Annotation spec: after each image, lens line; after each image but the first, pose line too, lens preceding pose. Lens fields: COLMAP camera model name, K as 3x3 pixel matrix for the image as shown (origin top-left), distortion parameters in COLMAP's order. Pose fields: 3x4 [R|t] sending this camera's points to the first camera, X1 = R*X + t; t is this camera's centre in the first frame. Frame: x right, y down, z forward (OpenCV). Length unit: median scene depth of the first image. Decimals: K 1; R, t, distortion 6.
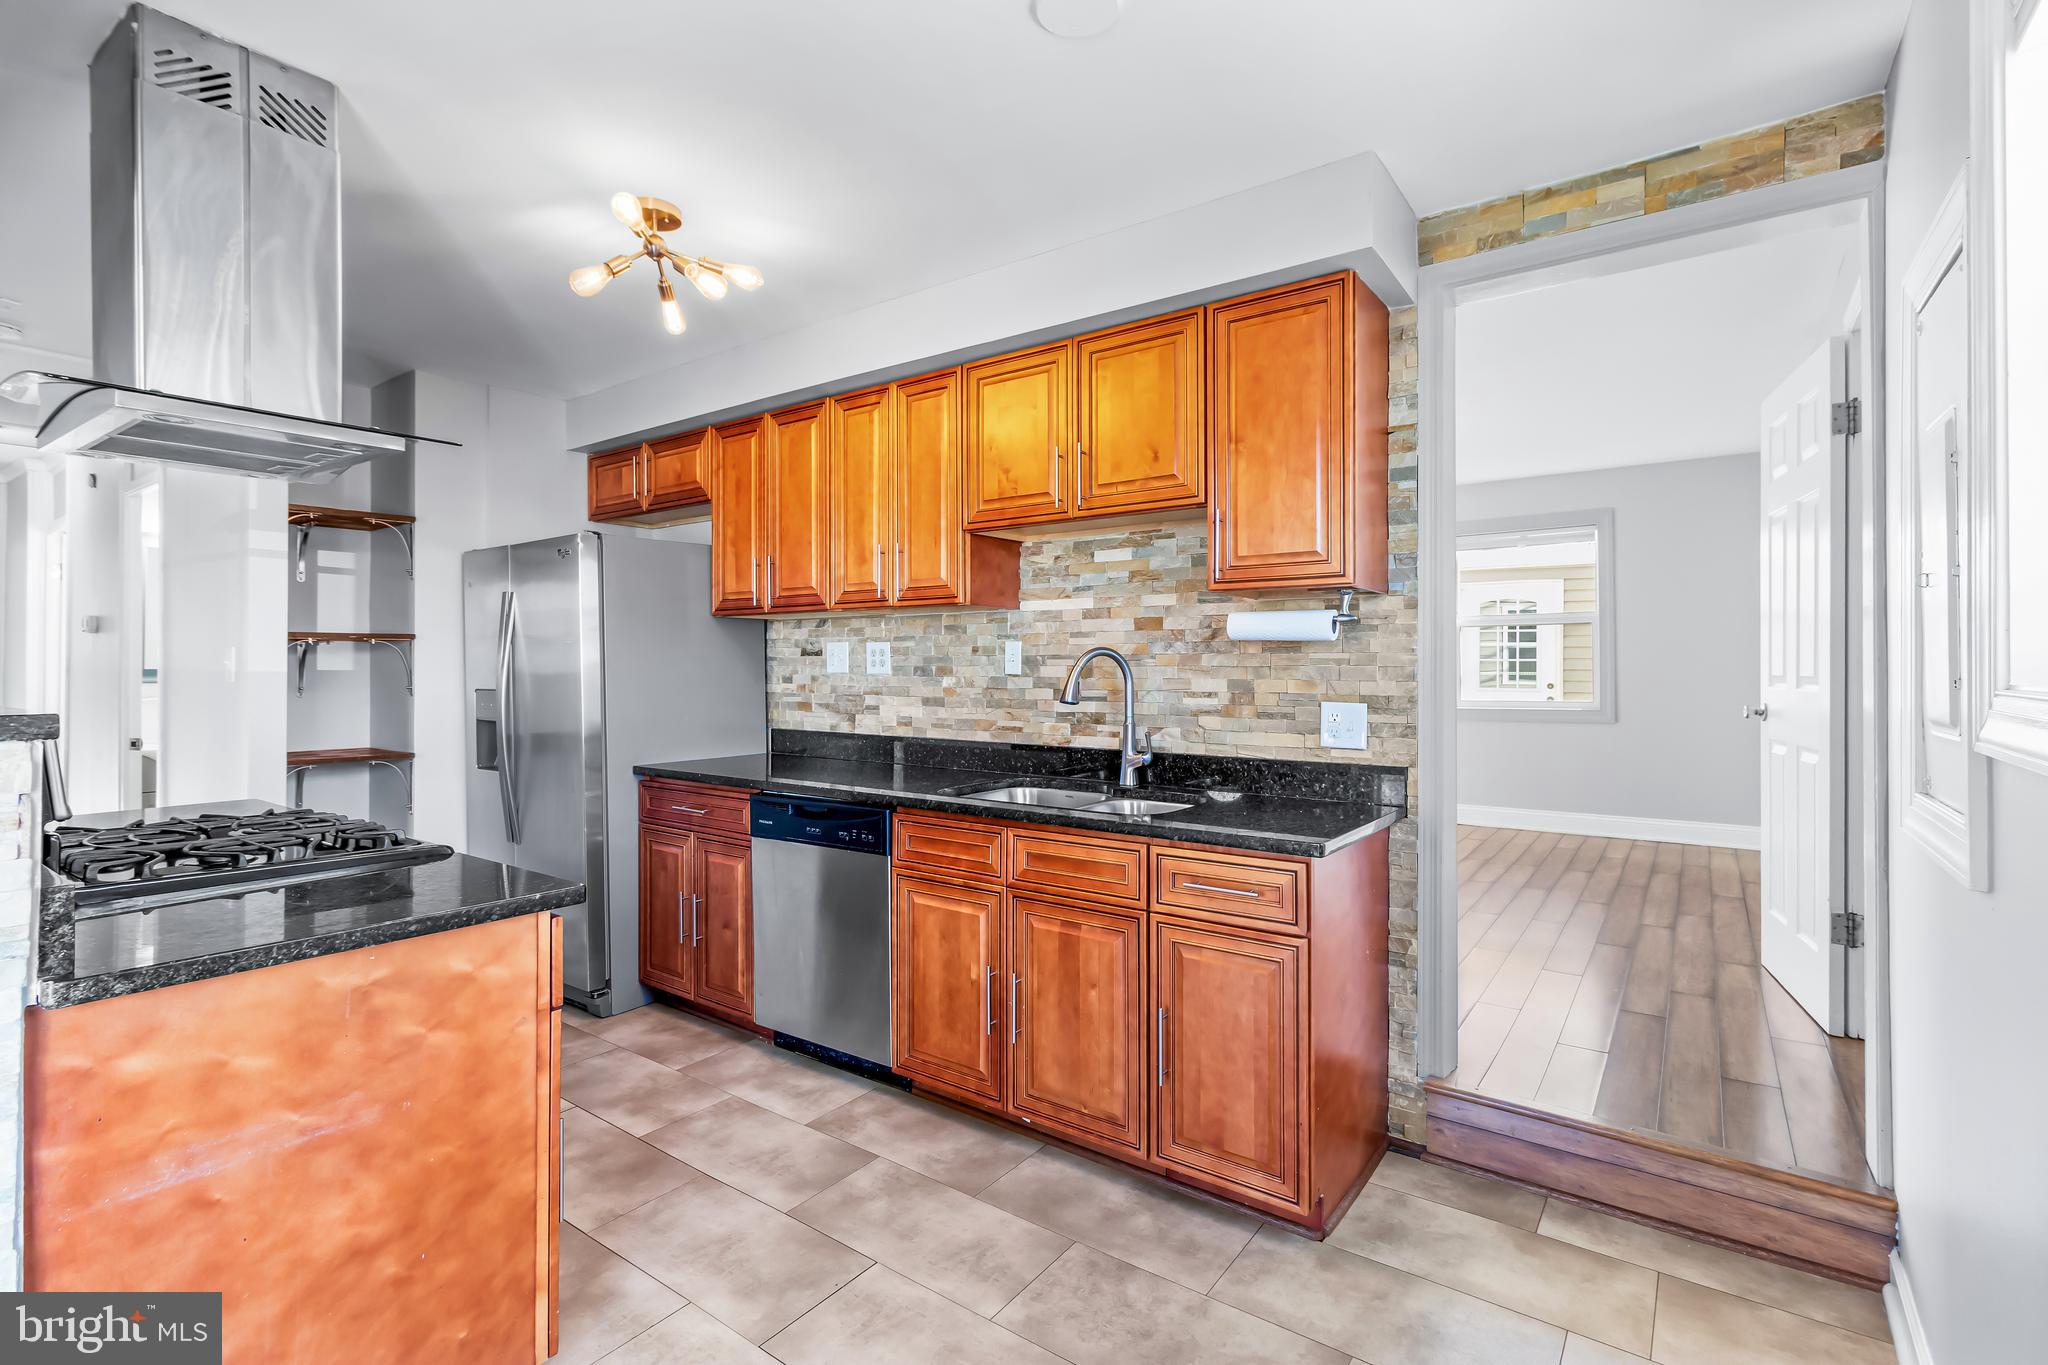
lens RADIAL K [[967.8, 0, 1003.5], [0, 967.8, 660.2], [0, 0, 1]] dist [0.000468, -0.000804]
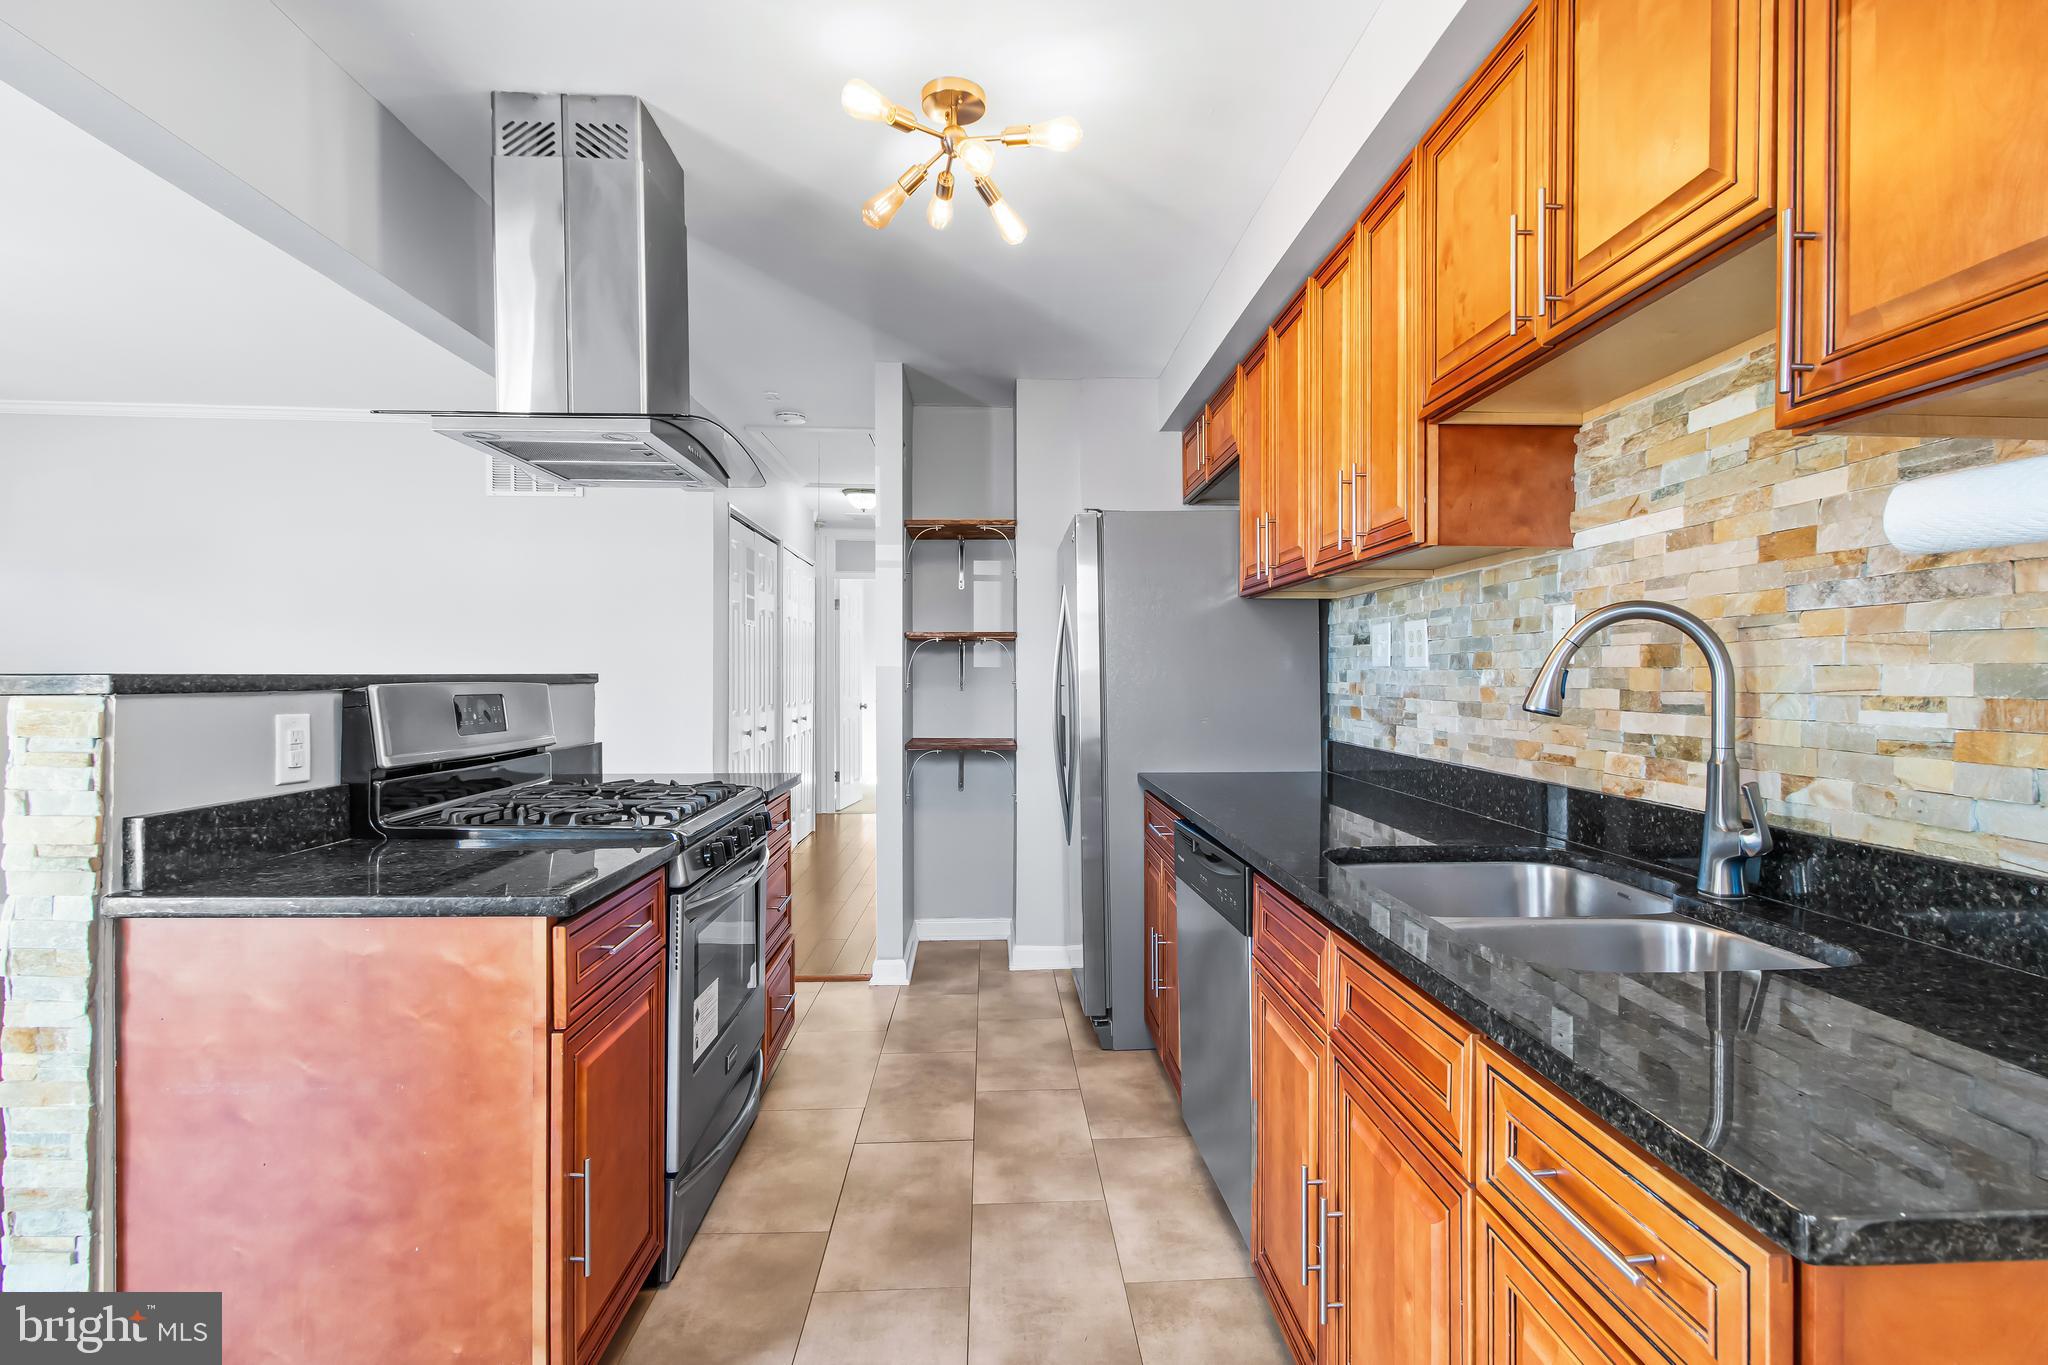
lens RADIAL K [[967.8, 0, 1029.1], [0, 967.8, 685.3], [0, 0, 1]] dist [0.000468, -0.000804]
pose [[0.642309, 0.010192, -0.766378, 0.282625], [0.000957, 0.999900, 0.014099, 0.022178], [0.766445, -0.009789, 0.642235, 0.460086]]
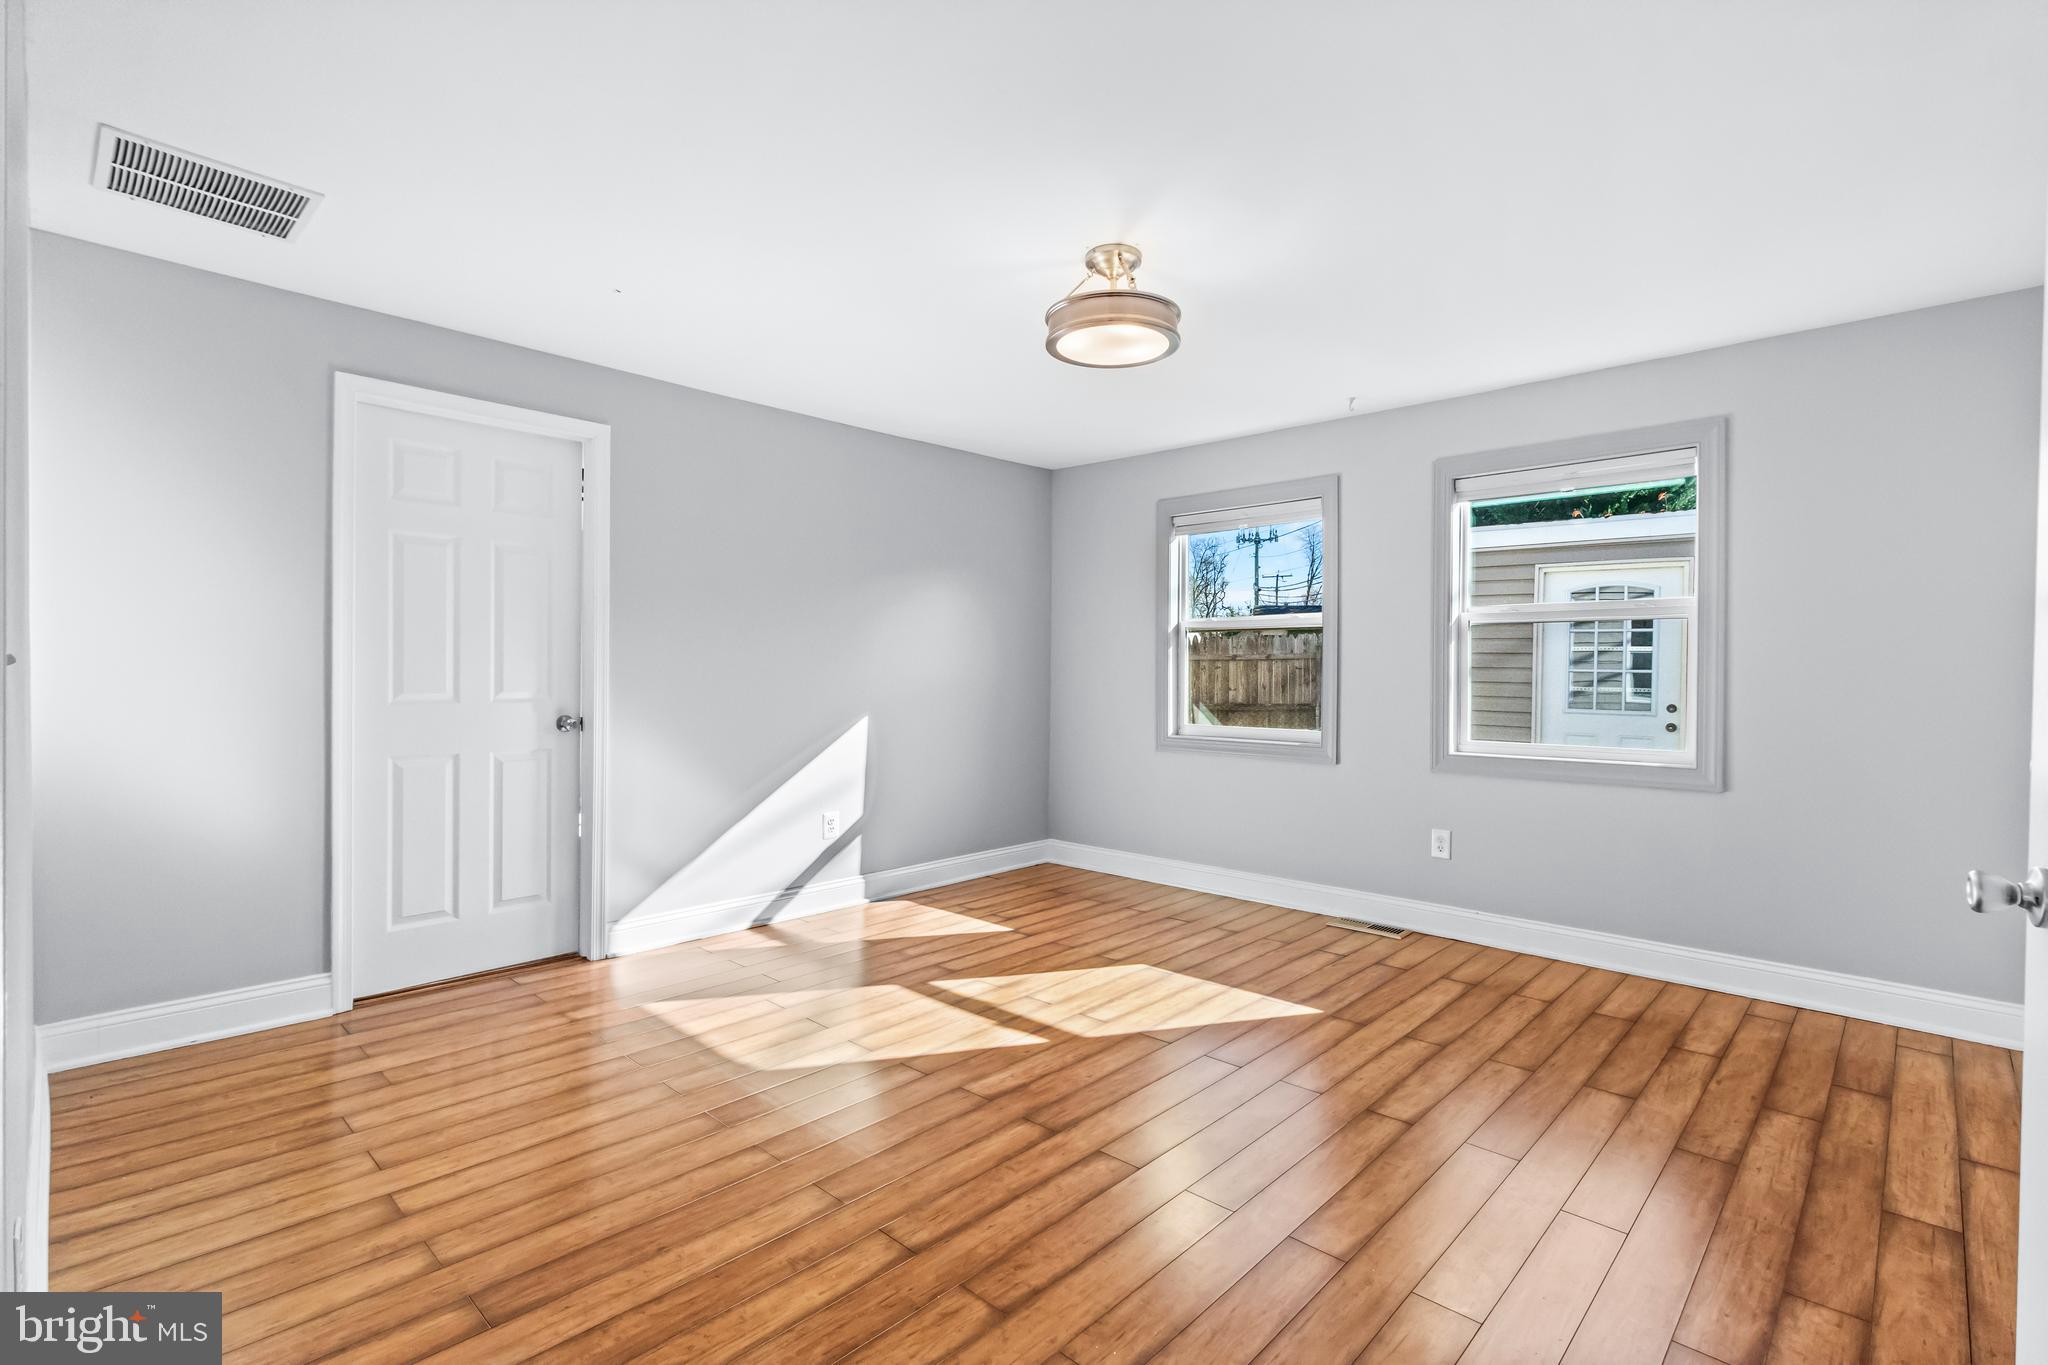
lens RADIAL K [[967.8, 0, 1003.2], [0, 967.8, 675.5], [0, 0, 1]] dist [0.000468, -0.000804]
pose [[0.990362, 0.008529, -0.138239, 0.055941], [-0.006245, 0.999837, 0.016944, -0.001954], [0.138361, -0.015917, 0.990254, 0.072619]]
